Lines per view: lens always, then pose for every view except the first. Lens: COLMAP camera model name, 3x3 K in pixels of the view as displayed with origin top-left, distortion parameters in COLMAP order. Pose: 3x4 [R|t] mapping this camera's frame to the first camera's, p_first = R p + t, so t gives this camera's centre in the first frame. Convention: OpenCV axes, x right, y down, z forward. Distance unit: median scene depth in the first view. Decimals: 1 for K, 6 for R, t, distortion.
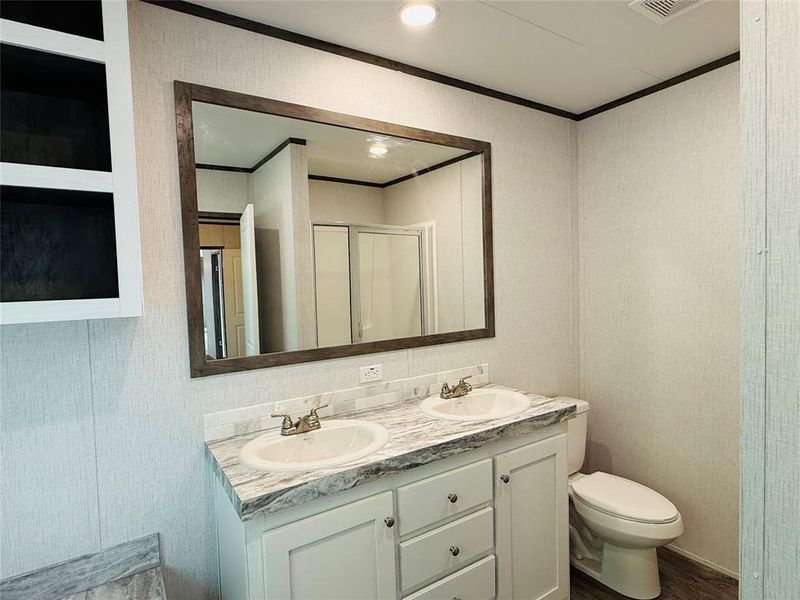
lens RADIAL K [[441.1, 0, 398.6], [0, 441.1, 302.5], [0, 0, 1]] dist [0.001900, 0.000073]
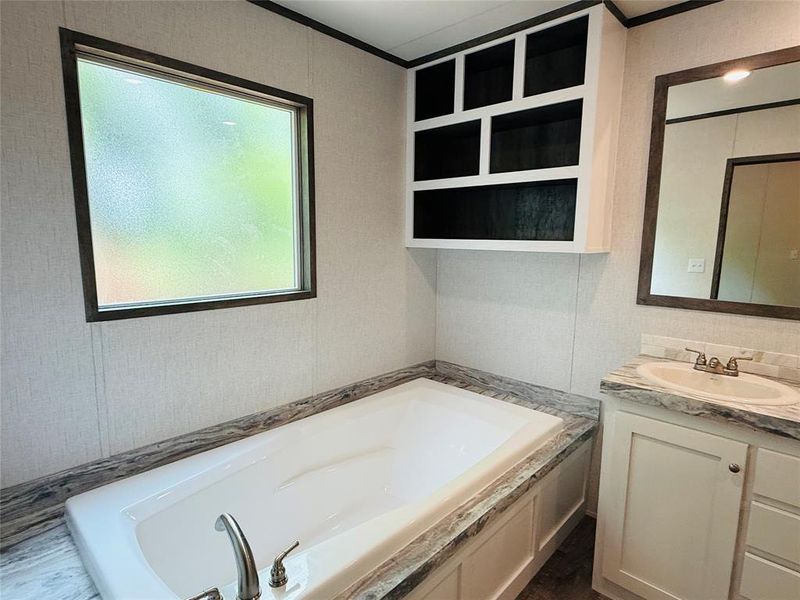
lens RADIAL K [[441.1, 0, 398.6], [0, 441.1, 302.5], [0, 0, 1]] dist [0.001900, 0.000073]
pose [[0.232664, 0.179967, -0.955761, 0.729456], [-0.062169, 0.983472, 0.170051, -0.021492], [0.970568, 0.019854, 0.240007, -0.041492]]
